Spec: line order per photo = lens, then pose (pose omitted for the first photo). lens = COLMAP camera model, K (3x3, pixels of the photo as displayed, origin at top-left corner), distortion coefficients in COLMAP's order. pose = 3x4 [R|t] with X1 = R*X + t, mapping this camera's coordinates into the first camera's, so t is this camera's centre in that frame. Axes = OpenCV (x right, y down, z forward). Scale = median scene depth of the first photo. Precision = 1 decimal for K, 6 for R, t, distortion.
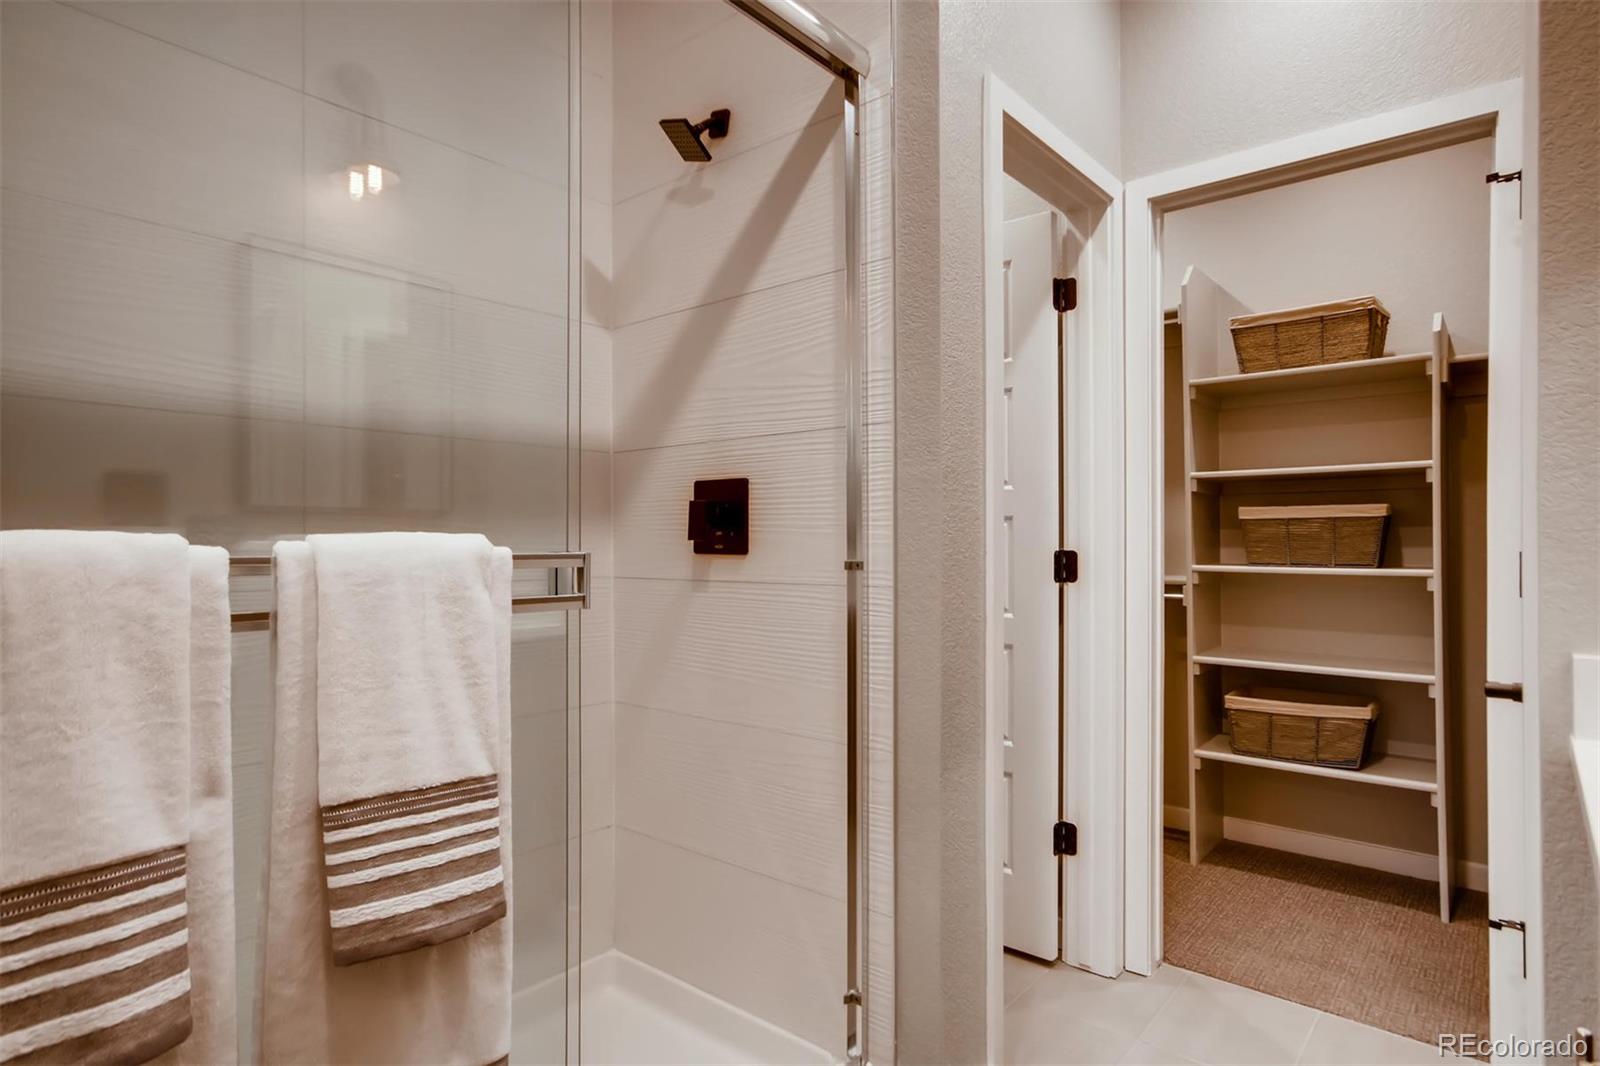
lens RADIAL K [[849.0, 0, 802.8], [0, 849.0, 535.0], [0, 0, 1]] dist [-0.008370, 0.010304]
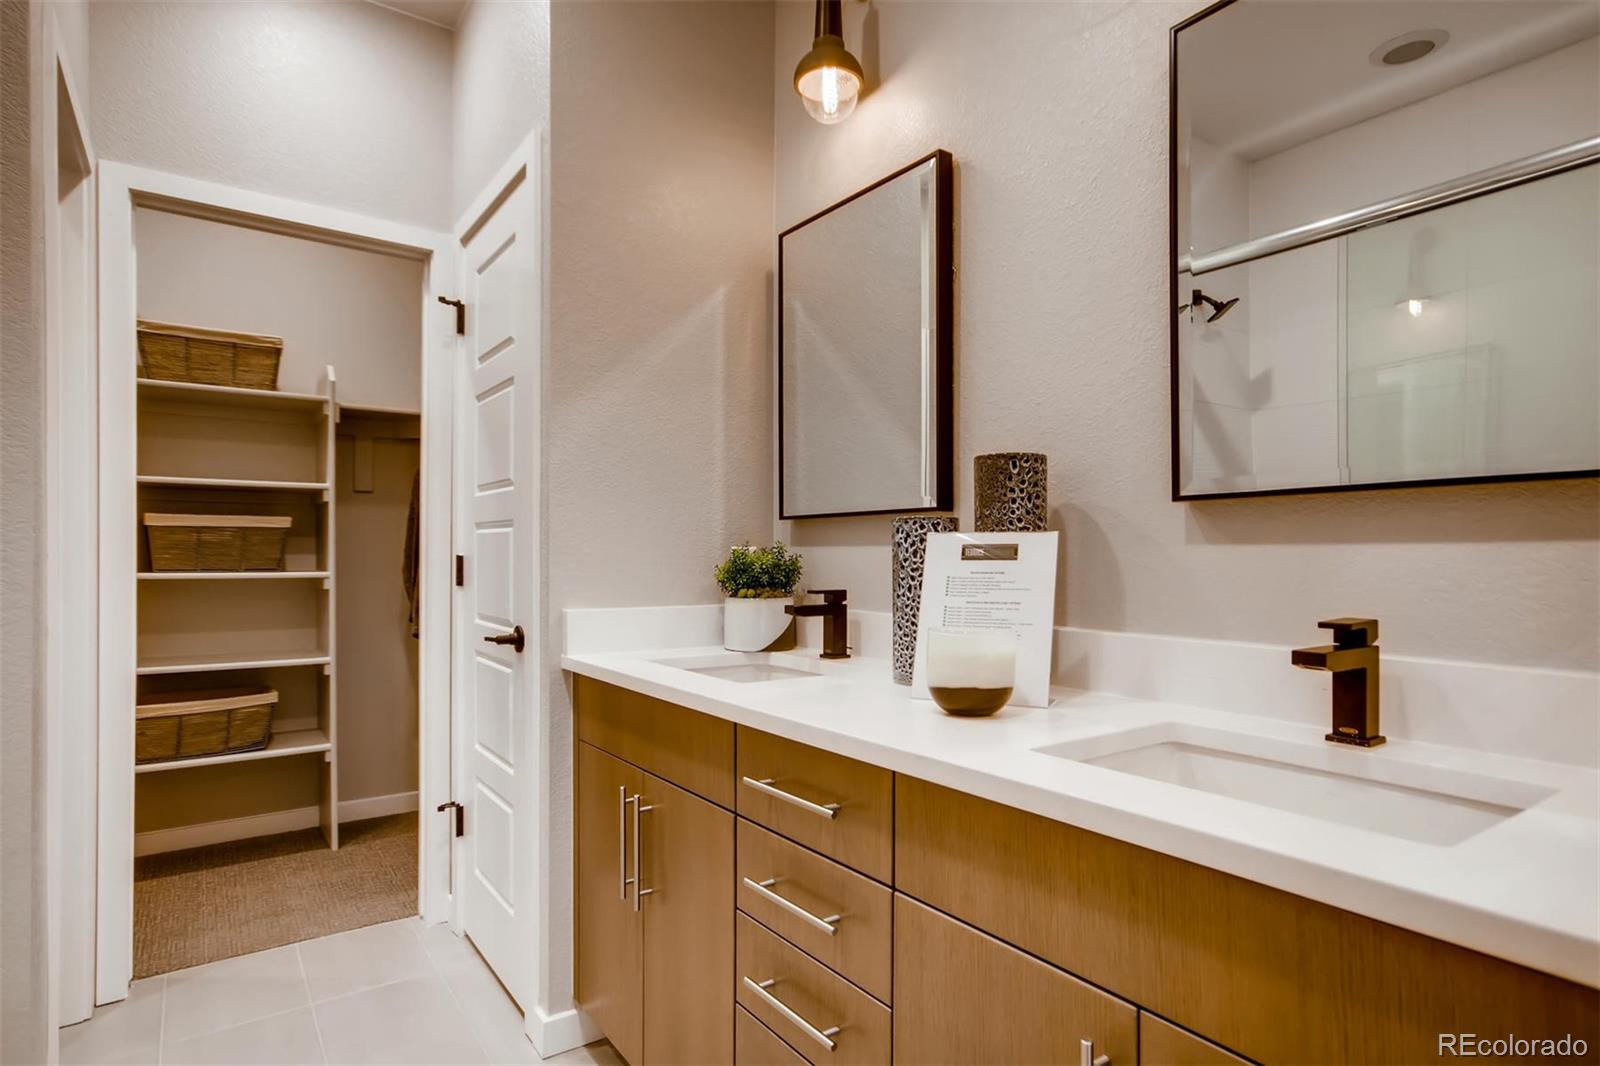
lens RADIAL K [[815.1, 0, 806.2], [0, 815.1, 551.0], [0, 0, 1]] dist [-0.001417, 0.000680]
pose [[0.250227, 0.005518, 0.968171, -0.228915], [-0.012594, 0.999918, -0.002444, 0.003953], [-0.968105, -0.011582, 0.250276, 0.020789]]
